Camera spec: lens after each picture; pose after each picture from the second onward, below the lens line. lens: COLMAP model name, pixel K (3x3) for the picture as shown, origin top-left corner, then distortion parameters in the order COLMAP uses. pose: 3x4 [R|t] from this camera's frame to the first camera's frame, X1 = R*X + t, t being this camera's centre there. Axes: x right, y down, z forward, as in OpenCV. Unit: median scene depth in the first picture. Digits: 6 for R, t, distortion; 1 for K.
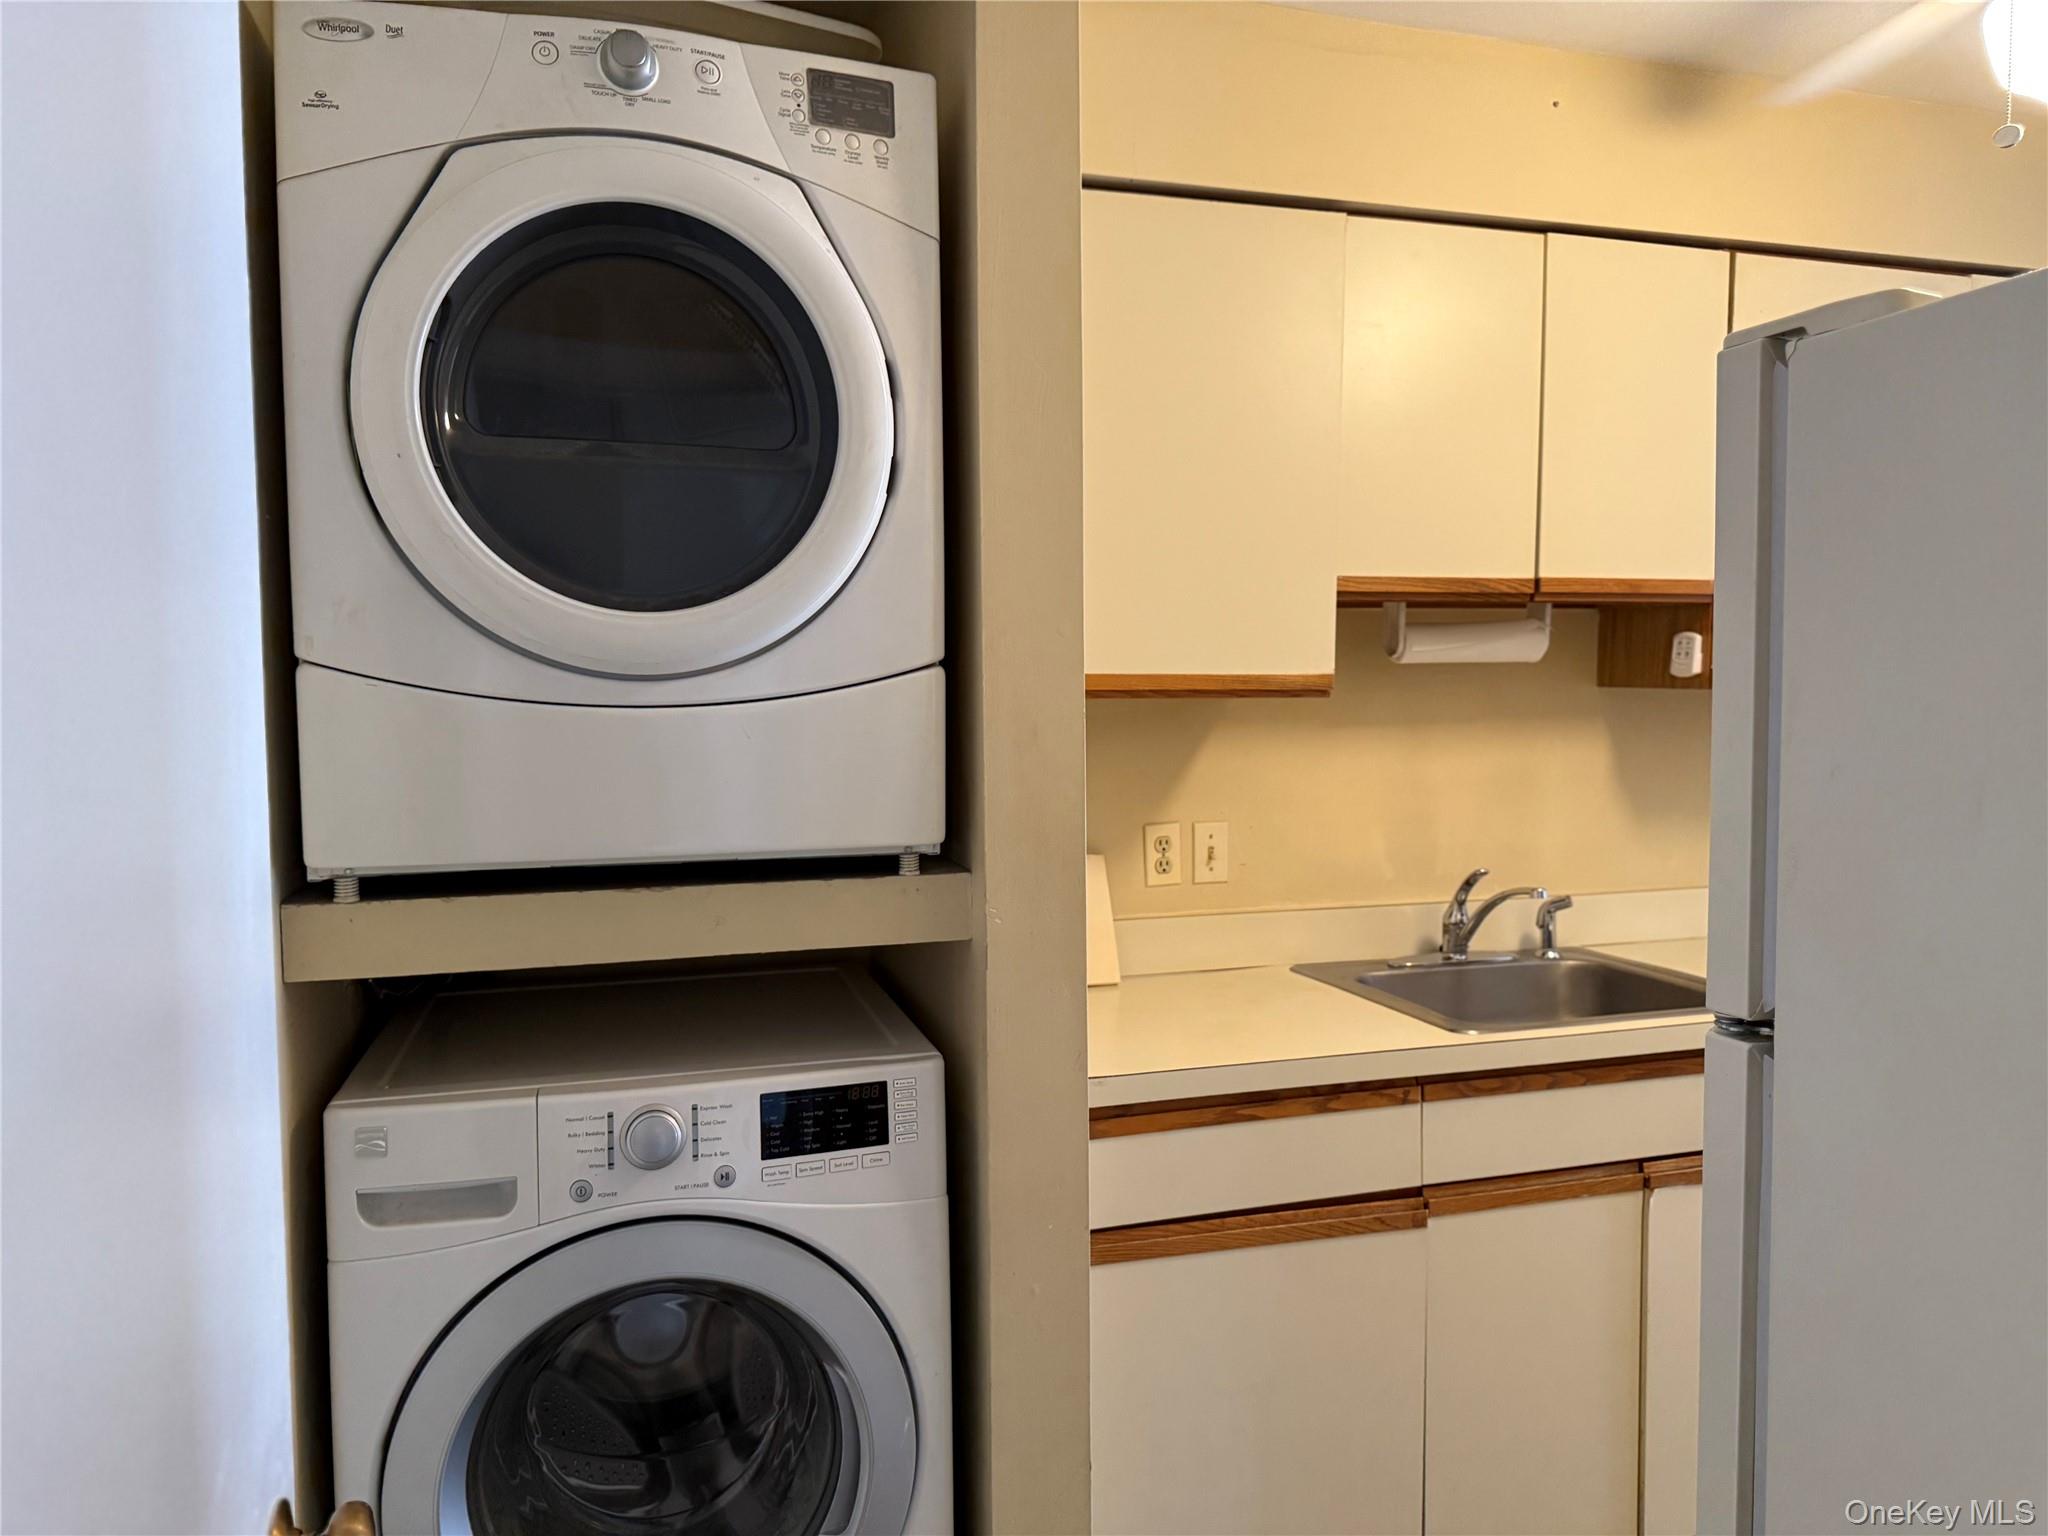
lens RADIAL K [[1449.4, 0, 990.4], [0, 1449.4, 761.7], [0, 0, 1]] dist [0.047329, -0.076058]
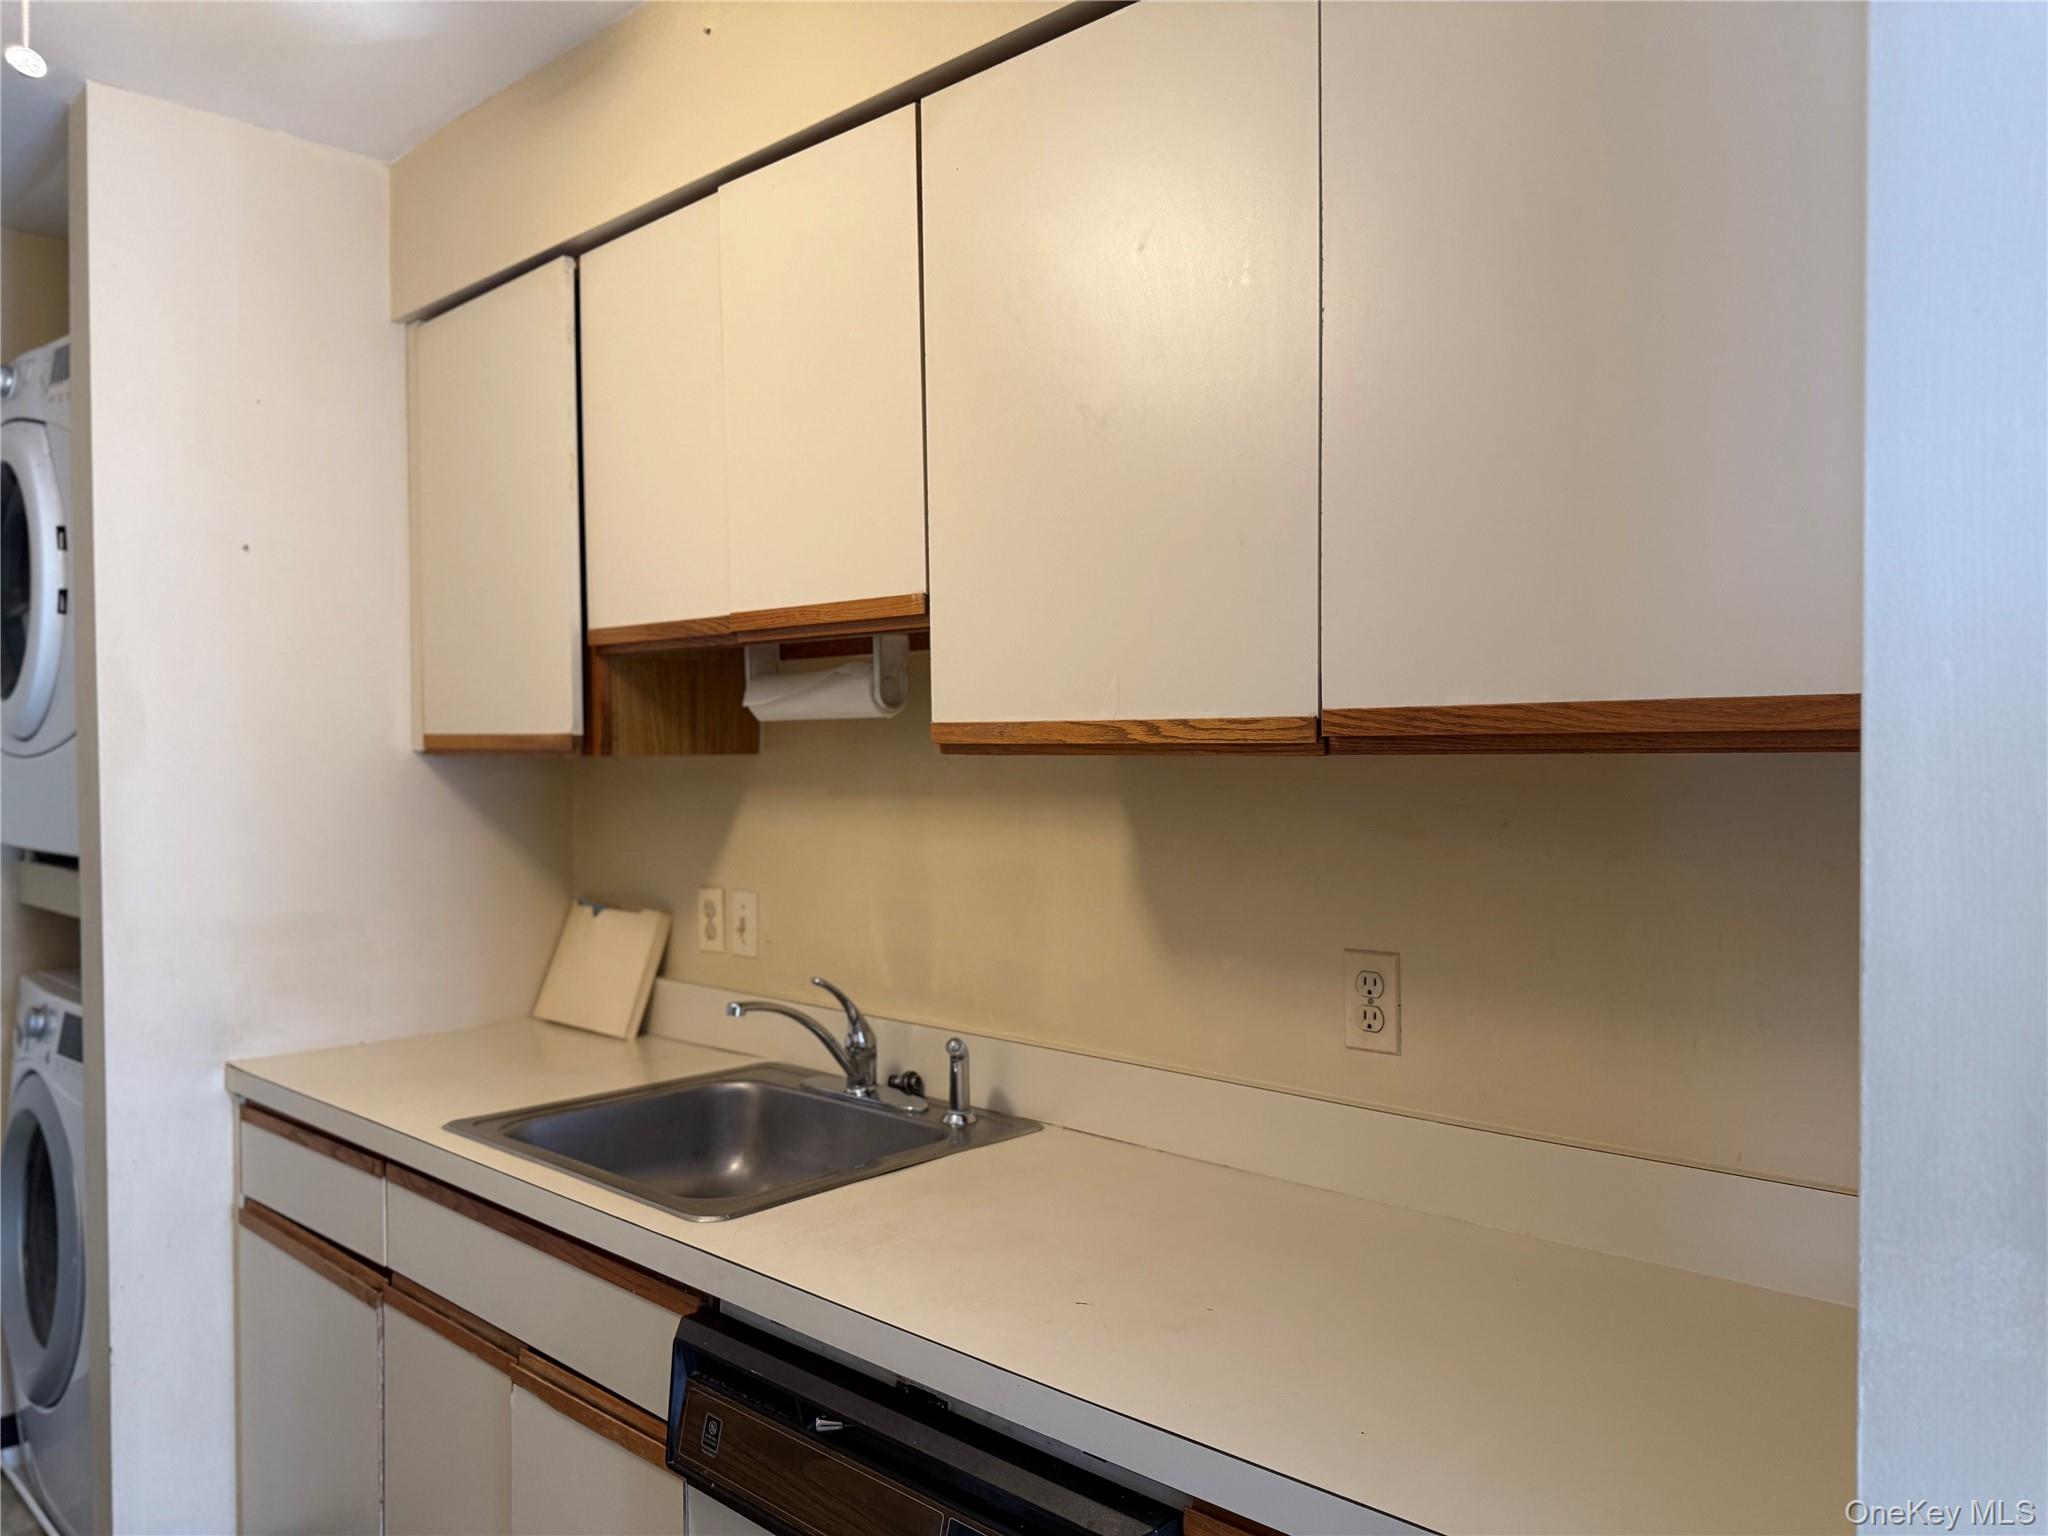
lens RADIAL K [[1449.4, 0, 1033.8], [0, 1449.4, 776.2], [0, 0, 1]] dist [0.047329, -0.076058]
pose [[0.514858, 0.022385, -0.856983, 1.079419], [-0.038238, 0.999264, 0.003129, -0.044013], [0.856422, 0.031158, 0.515335, 0.692270]]
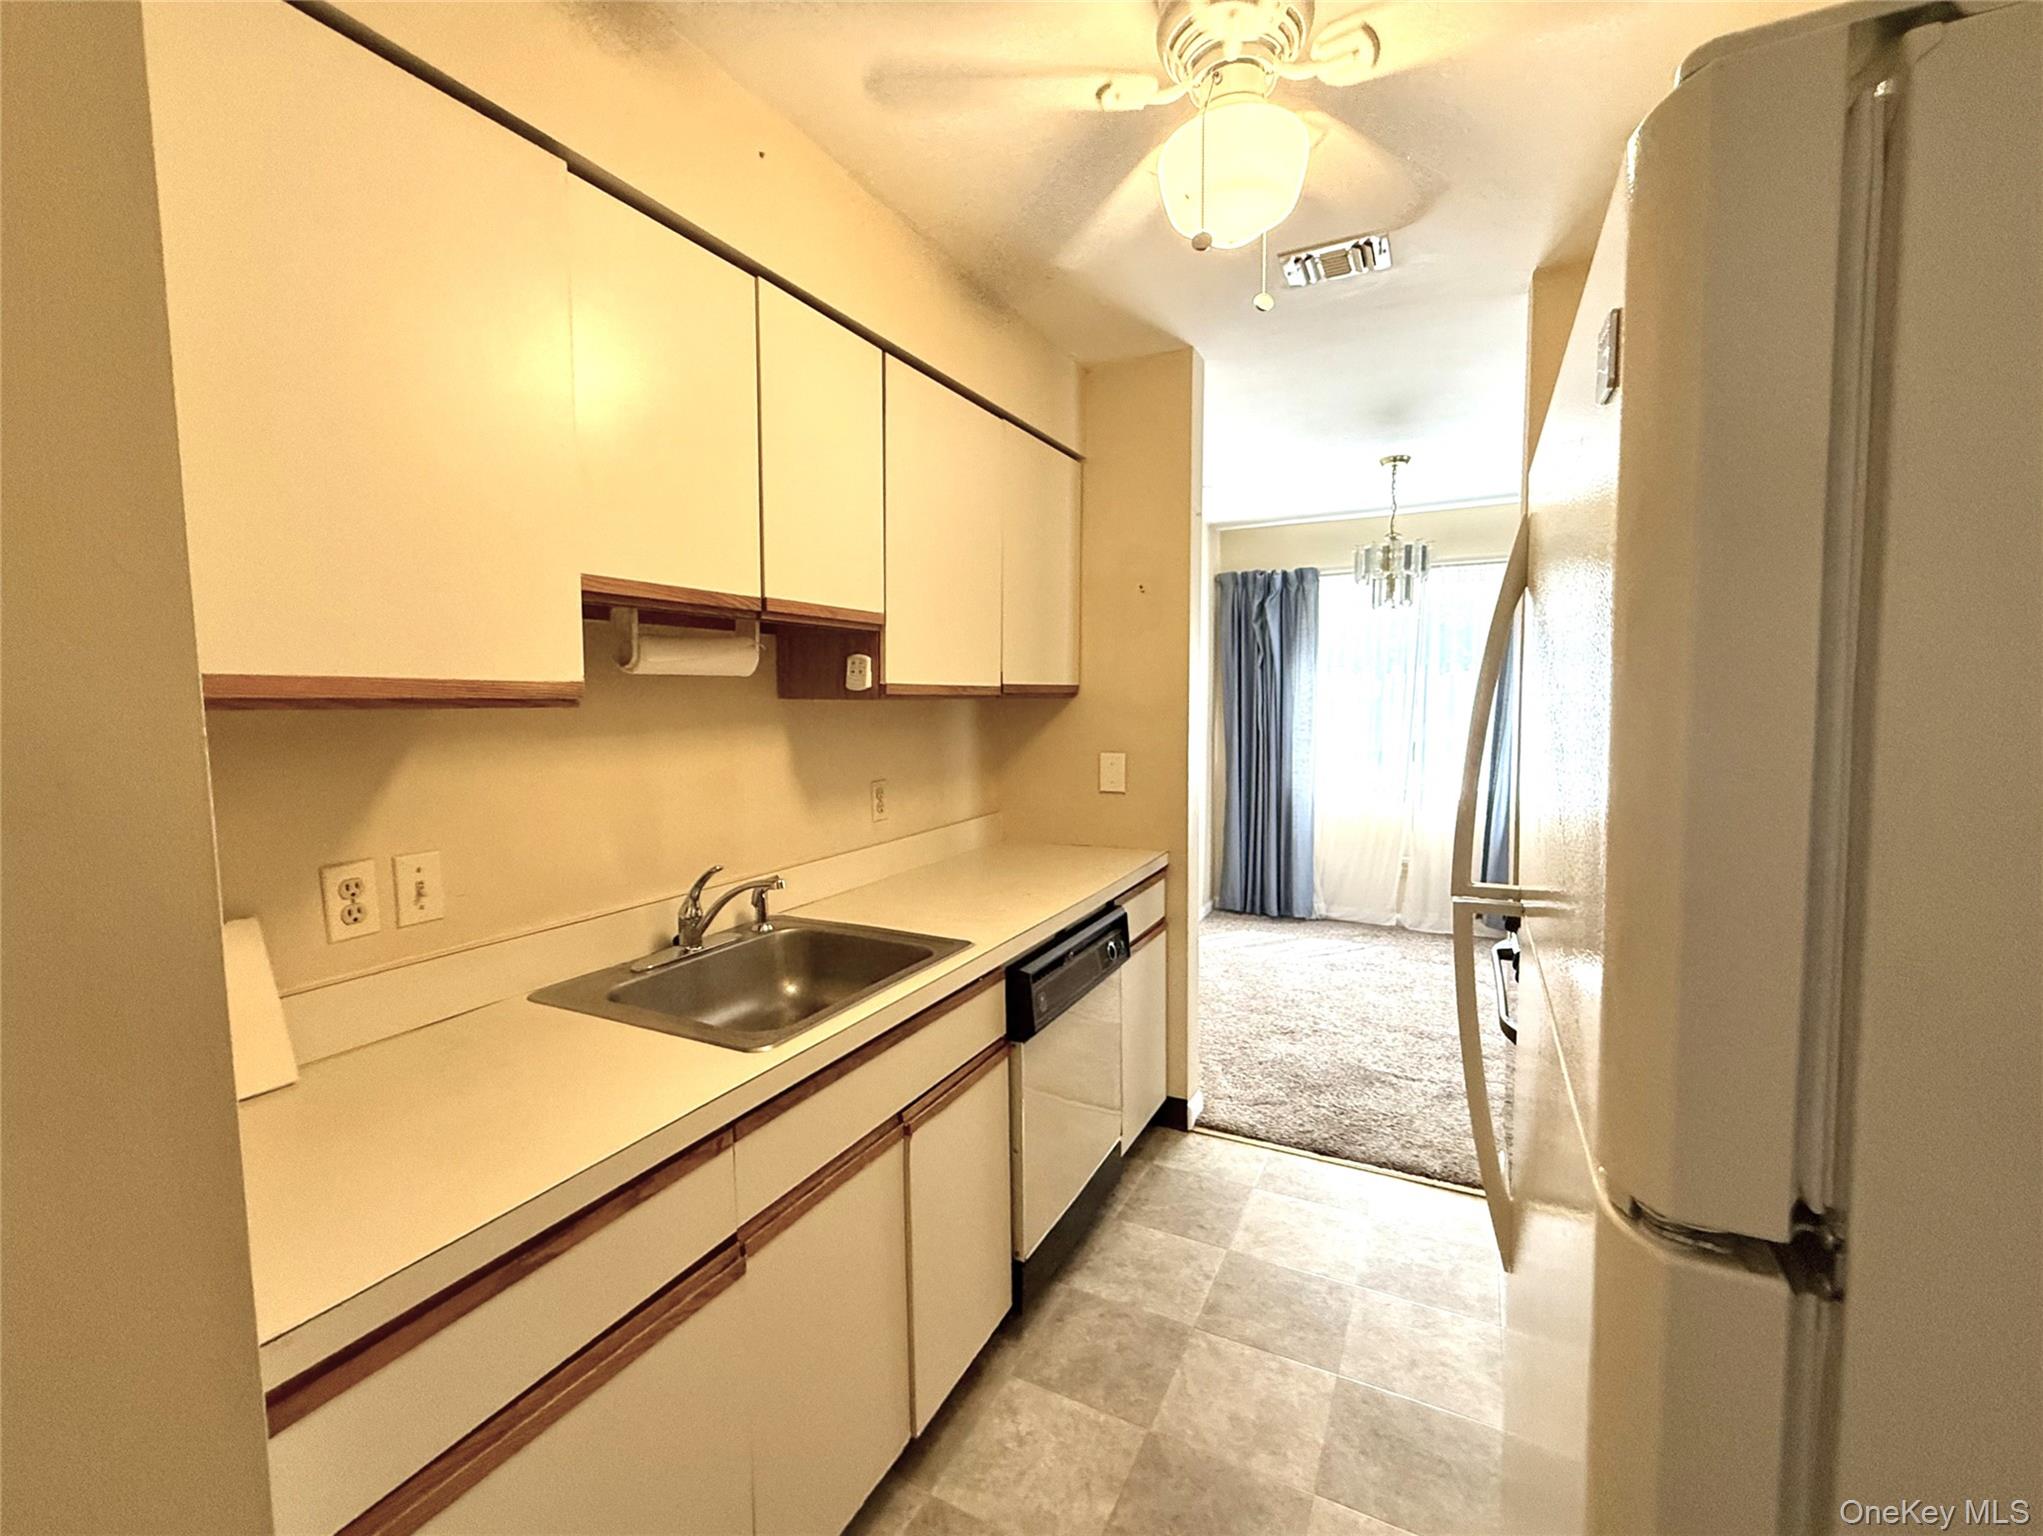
lens RADIAL K [[869.8, 0, 1012.3], [0, 869.8, 764.5], [0, 0, 1]] dist [-0.000295, 0.003278]
pose [[0.689562, -0.053689, 0.722234, 0.025234], [0.040781, 0.998545, 0.035293, -0.015818], [-0.723077, 0.005117, 0.690748, 0.394242]]
